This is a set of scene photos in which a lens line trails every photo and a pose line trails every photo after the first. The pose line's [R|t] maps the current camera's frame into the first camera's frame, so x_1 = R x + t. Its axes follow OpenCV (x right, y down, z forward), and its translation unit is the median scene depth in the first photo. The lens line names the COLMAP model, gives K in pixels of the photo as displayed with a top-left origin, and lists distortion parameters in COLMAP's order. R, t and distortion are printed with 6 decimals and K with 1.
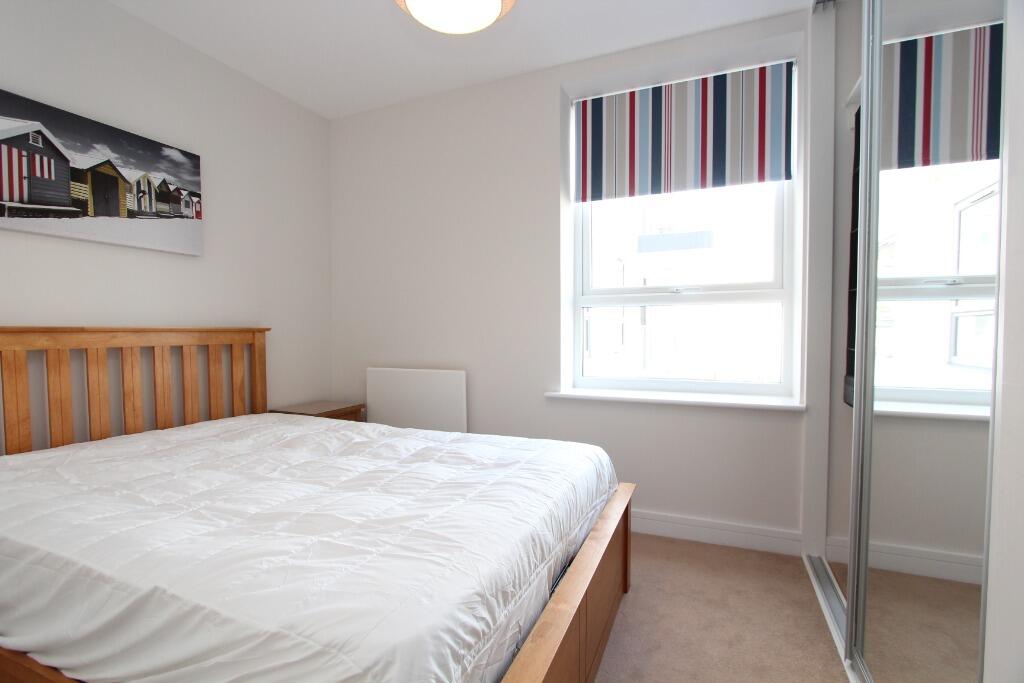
lens RADIAL K [[479.1, 0, 511.4], [0, 479.1, 342.7], [0, 0, 1]] dist [-0.014357, 0.000699]
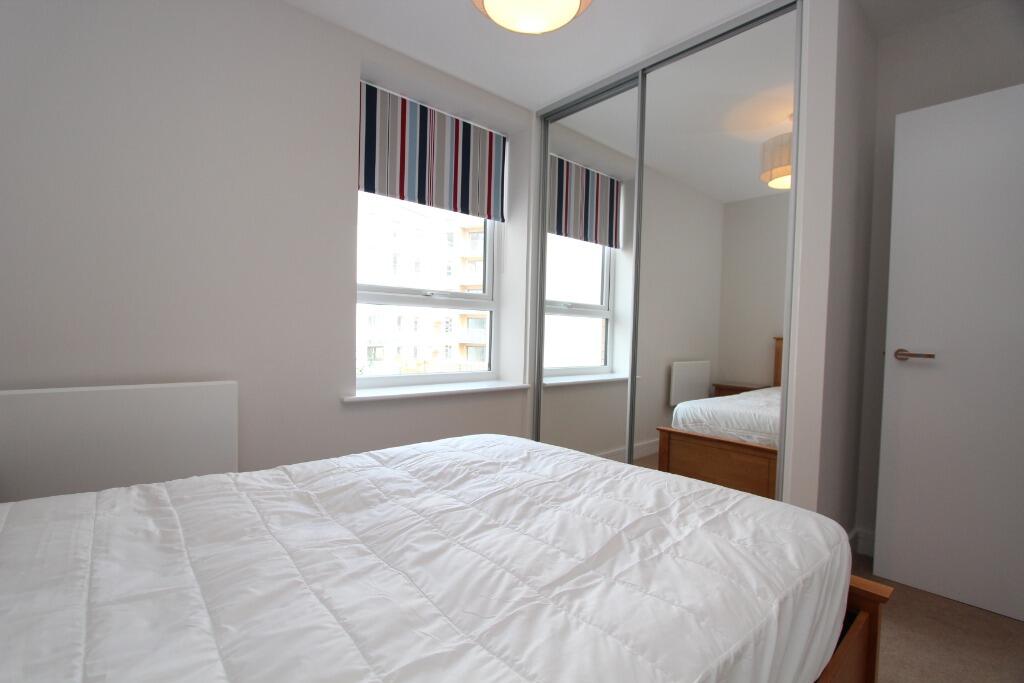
lens RADIAL K [[479.1, 0, 510.6], [0, 479.1, 342.2], [0, 0, 1]] dist [-0.014357, 0.000699]
pose [[0.425299, -0.007385, 0.905023, -0.673354], [-0.007257, 0.999907, 0.011570, -0.011509], [-0.905024, -0.011488, 0.425205, 0.389927]]
